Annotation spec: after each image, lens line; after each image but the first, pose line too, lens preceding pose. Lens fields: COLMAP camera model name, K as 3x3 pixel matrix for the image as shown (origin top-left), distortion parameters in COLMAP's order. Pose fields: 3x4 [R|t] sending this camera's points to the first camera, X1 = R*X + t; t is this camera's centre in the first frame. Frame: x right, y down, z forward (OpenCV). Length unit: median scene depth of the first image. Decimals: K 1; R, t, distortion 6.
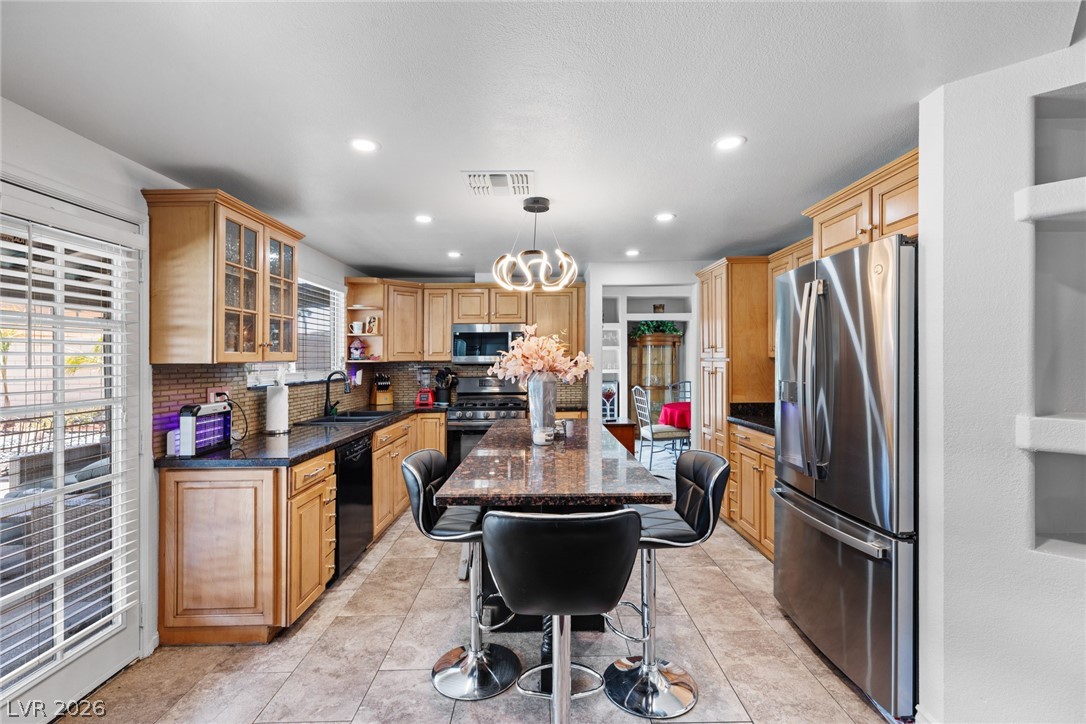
lens RADIAL K [[491.1, 0, 545.1], [0, 491.1, 367.2], [0, 0, 1]] dist [0.005522, -0.001731]
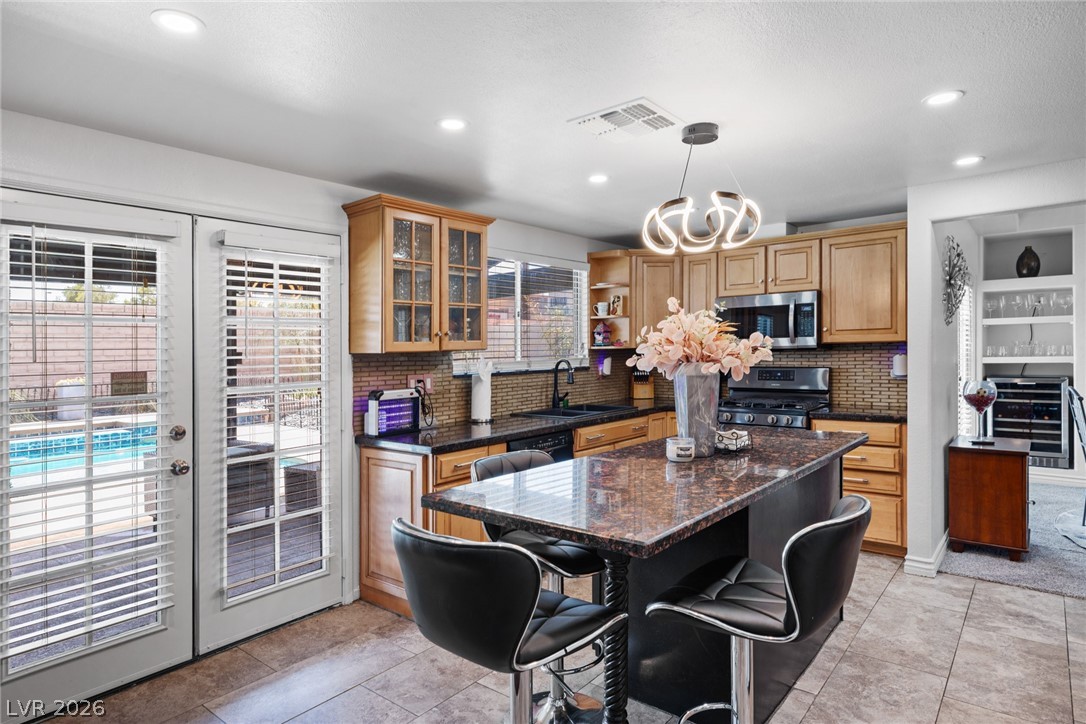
lens RADIAL K [[618.8, 0, 541.5], [0, 618.8, 351.9], [0, 0, 1]] dist [-0.004239, -0.001374]
pose [[0.763238, -0.004665, -0.646100, 0.431352], [0.004466, 0.999988, -0.001945, -0.005128], [0.646101, -0.001401, 0.763250, 0.157504]]
